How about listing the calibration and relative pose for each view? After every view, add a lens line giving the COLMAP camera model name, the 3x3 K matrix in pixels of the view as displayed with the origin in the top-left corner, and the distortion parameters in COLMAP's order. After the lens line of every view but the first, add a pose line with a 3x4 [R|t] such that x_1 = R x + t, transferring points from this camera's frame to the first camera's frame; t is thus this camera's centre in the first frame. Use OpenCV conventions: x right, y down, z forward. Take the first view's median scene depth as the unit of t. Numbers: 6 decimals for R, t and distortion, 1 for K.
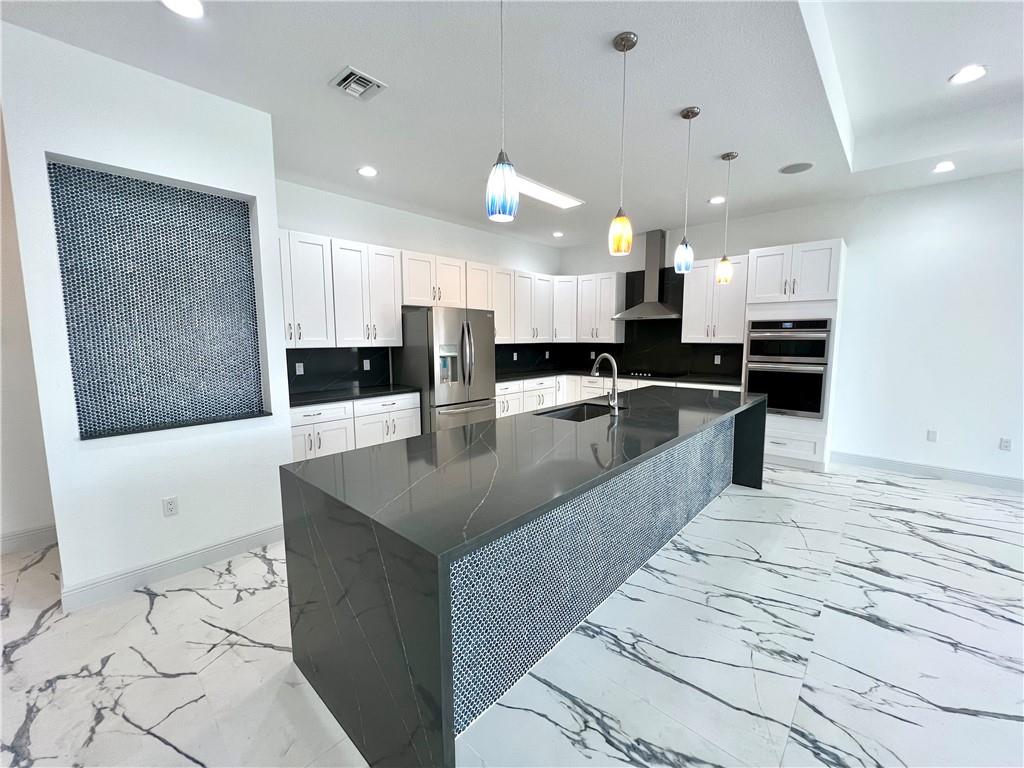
lens RADIAL K [[412.1, 0, 512.6], [0, 412.1, 383.2], [0, 0, 1]] dist [-0.000715, -0.000124]
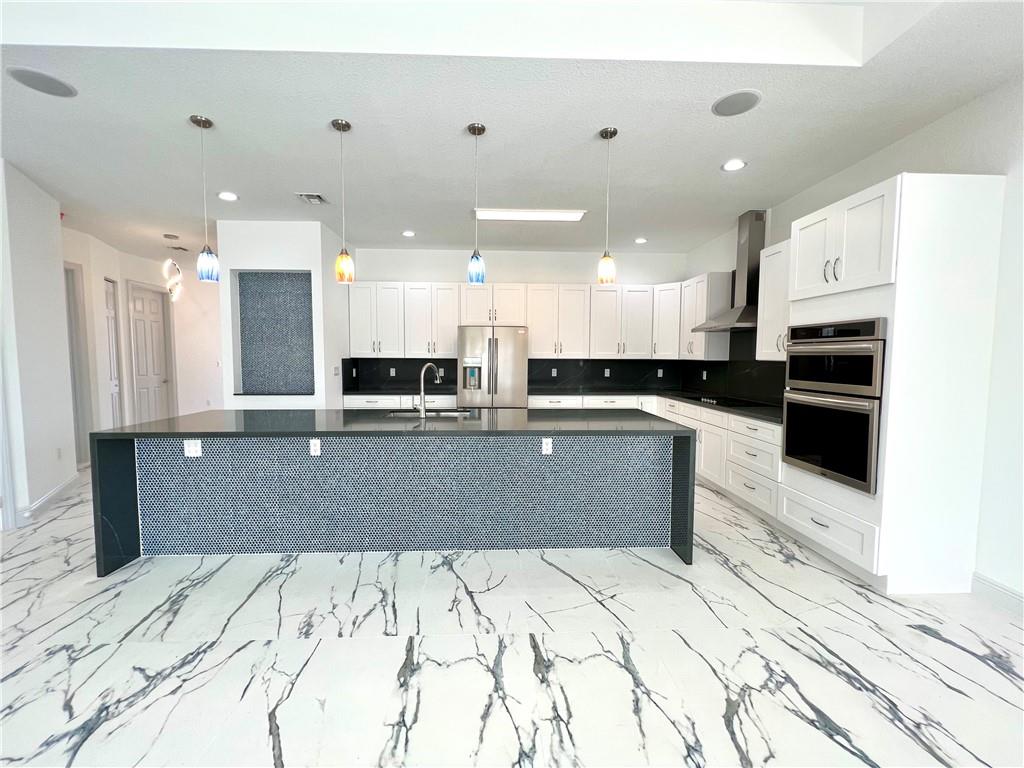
lens RADIAL K [[412.1, 0, 510.2], [0, 412.1, 382.7], [0, 0, 1]] dist [-0.000715, -0.000124]
pose [[0.706040, 0.053984, -0.706112, 1.018407], [-0.088271, 0.996023, -0.012114, -0.020527], [0.702649, 0.070882, 0.707997, 0.310189]]
